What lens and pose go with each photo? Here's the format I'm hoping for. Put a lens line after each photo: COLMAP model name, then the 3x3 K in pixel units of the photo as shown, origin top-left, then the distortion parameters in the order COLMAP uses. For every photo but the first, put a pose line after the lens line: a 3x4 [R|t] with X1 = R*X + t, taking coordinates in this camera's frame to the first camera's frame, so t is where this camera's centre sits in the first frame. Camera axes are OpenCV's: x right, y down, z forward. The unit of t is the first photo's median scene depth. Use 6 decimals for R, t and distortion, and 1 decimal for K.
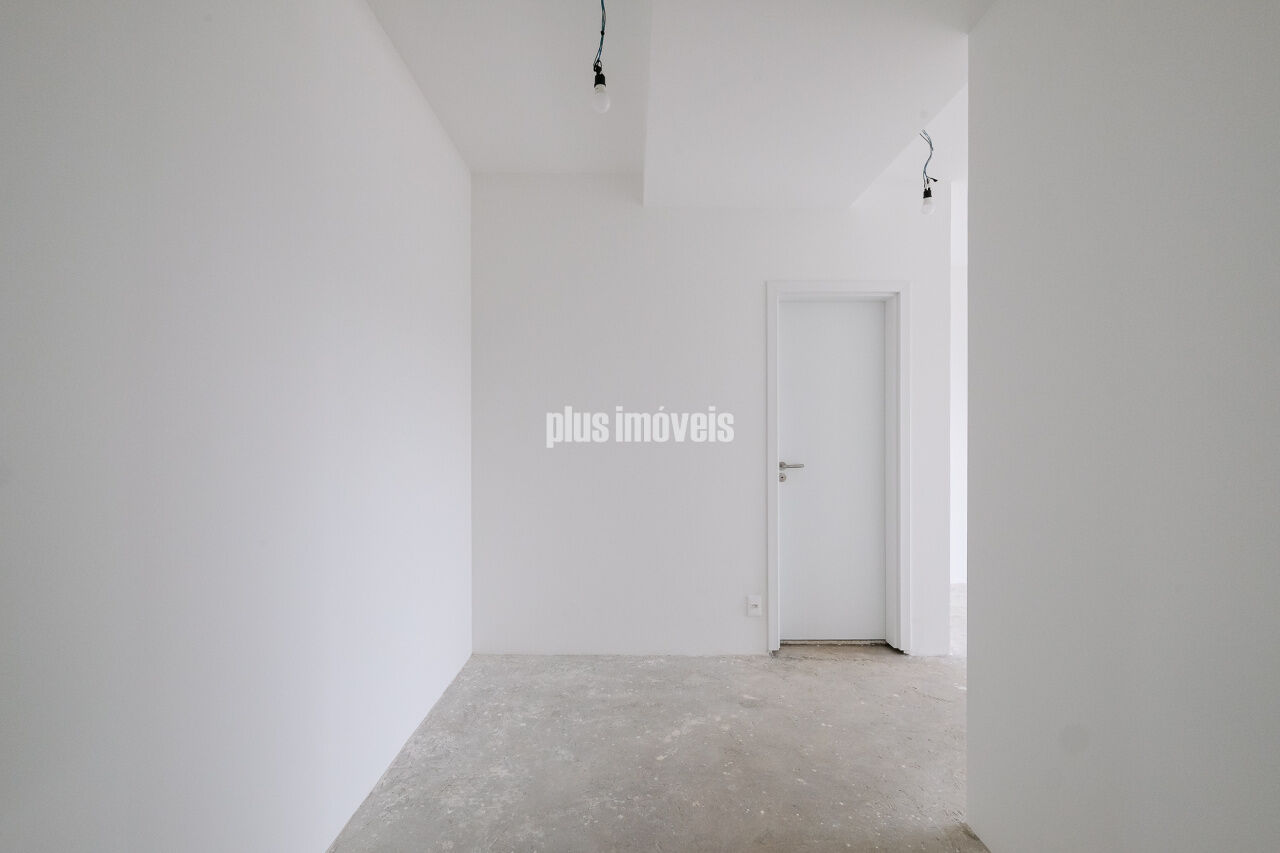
lens RADIAL K [[565.4, 0, 665.4], [0, 565.4, 433.5], [0, 0, 1]] dist [-0.003021, -0.000170]
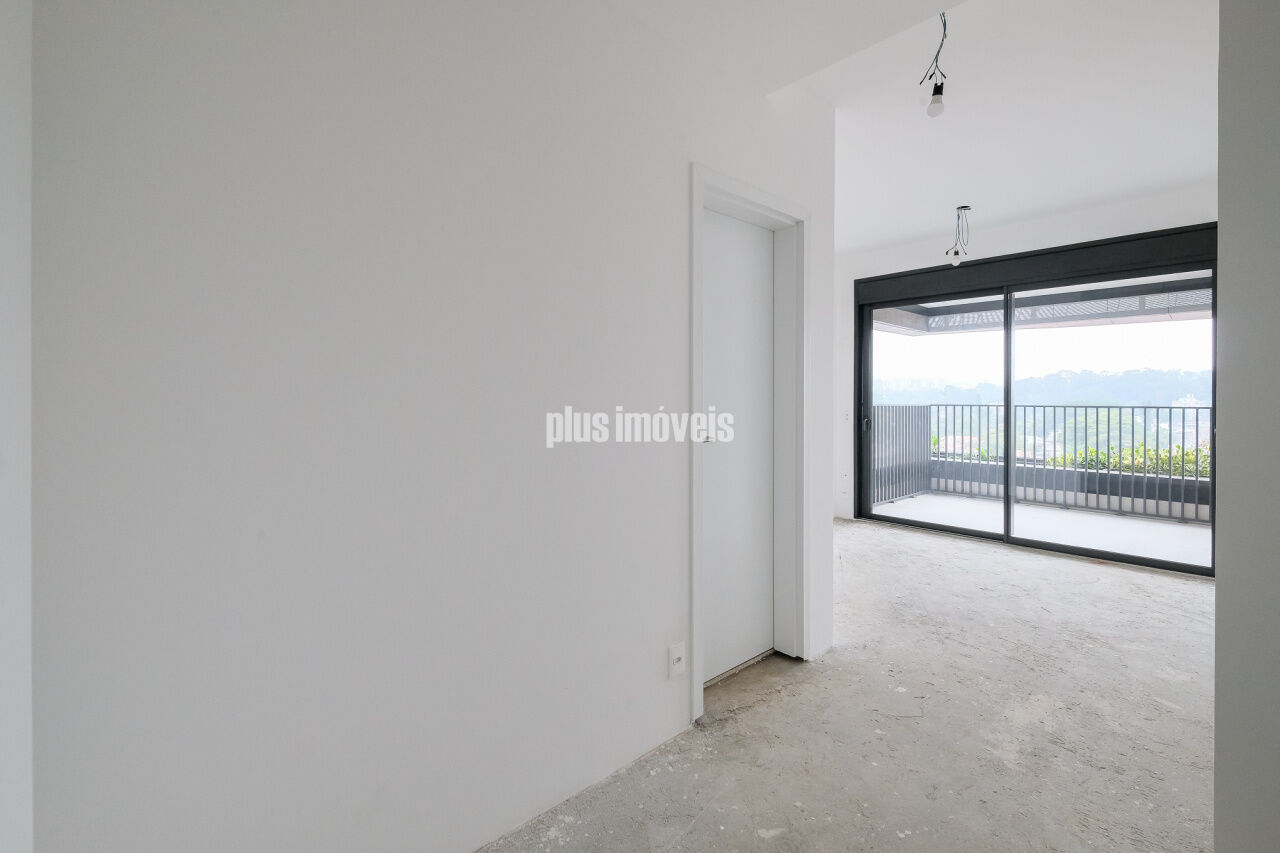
lens RADIAL K [[550.8, 0, 647.5], [0, 550.8, 401.7], [0, 0, 1]] dist [-0.002368, 0.000024]
pose [[0.753763, -0.000979, 0.657145, -0.281232], [-0.006907, 0.999932, 0.009411, 0.004114], [-0.657110, -0.011633, 0.753705, 0.551158]]
